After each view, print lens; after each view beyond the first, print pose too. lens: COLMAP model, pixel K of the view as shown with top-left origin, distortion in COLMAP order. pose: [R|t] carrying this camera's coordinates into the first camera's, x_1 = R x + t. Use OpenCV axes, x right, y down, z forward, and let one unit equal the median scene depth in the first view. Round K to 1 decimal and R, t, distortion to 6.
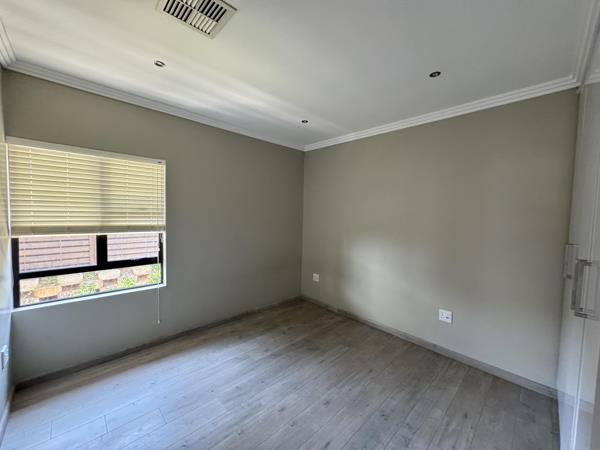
lens RADIAL K [[240.2, 0, 300.0], [0, 240.2, 225.0], [0, 0, 1]] dist [-0.000544, -0.000072]
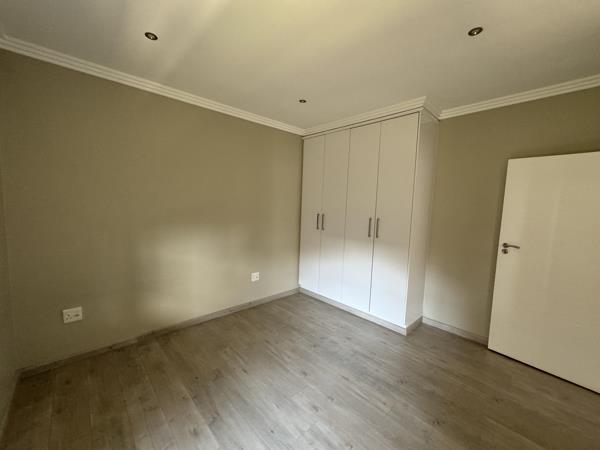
lens RADIAL K [[240.2, 0, 300.0], [0, 240.2, 225.0], [0, 0, 1]] dist [-0.000544, -0.000072]
pose [[0.012760, -0.117827, 0.992952, -0.660098], [0.018796, 0.992886, 0.117577, -0.052700], [-0.999742, 0.017163, 0.014884, 0.721808]]
